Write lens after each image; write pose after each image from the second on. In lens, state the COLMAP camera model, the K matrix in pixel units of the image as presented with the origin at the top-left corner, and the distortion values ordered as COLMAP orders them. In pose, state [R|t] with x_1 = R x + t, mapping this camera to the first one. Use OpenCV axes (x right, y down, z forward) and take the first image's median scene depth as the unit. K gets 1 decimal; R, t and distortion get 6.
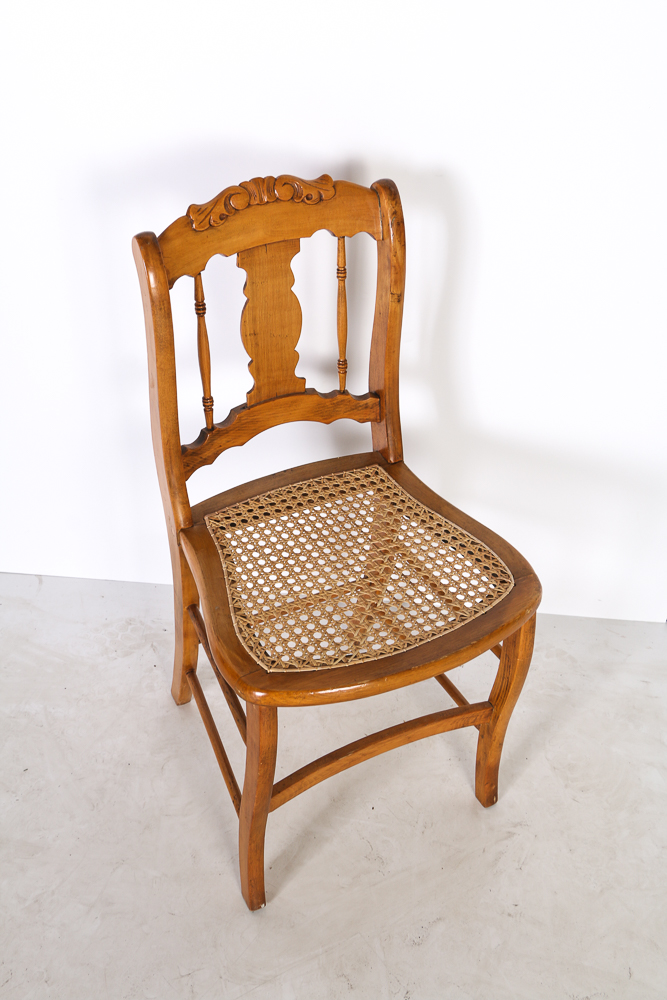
lens RADIAL K [[1147.3, 0, 335.4], [0, 1147.3, 498.2], [0, 0, 1]] dist [-0.002622, 0.000000]
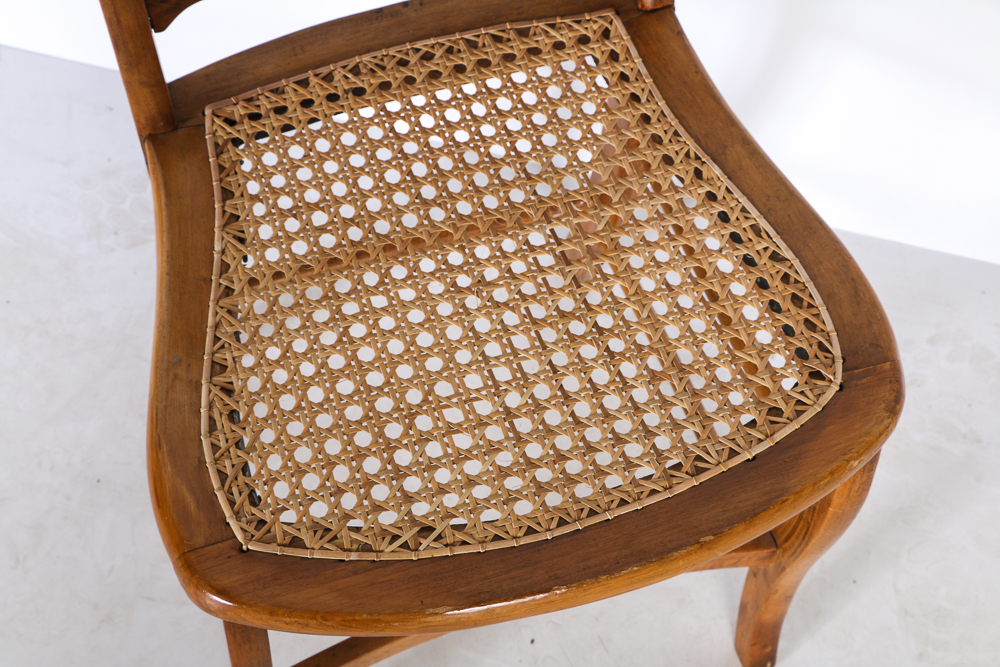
lens RADIAL K [[1722.7, 0, 494.8], [0, 1722.7, 330.8], [0, 0, 1]] dist [0.182340, 0.000000]
pose [[0.982570, 0.149776, -0.110102, 0.091792], [-0.098762, 0.922396, 0.373406, -0.175869], [0.157485, -0.356024, 0.921111, 0.352959]]
